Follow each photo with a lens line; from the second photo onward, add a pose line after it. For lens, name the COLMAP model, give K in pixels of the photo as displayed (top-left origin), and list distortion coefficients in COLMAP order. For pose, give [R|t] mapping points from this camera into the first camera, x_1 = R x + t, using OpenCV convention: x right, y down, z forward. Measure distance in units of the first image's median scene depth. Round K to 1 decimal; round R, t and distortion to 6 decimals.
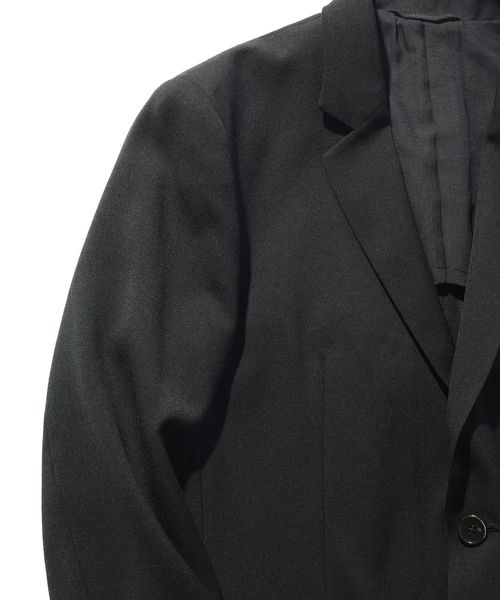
lens RADIAL K [[684.5, 0, 250.0], [0, 684.5, 300.0], [0, 0, 1]] dist [-0.087369, -0.027749]
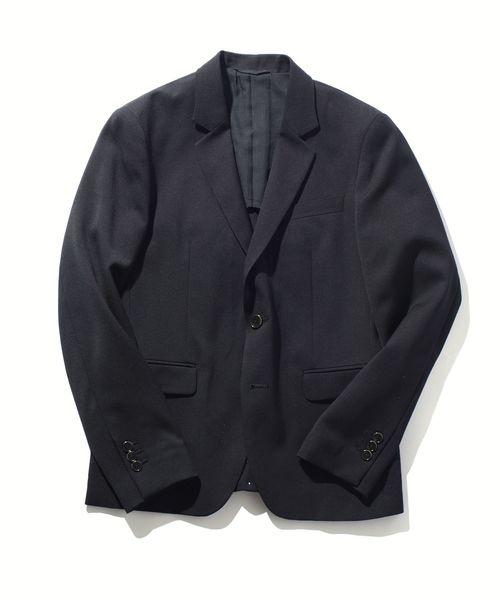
lens RADIAL K [[720.0, 0, 250.0], [0, 720.0, 300.0], [0, 0, 1]] dist [-0.134035, -0.004654]
pose [[0.999836, 0.009885, -0.015194, 0.317351], [-0.009021, 0.998394, 0.055920, 0.134282], [0.015722, -0.055774, 0.998320, -1.183500]]
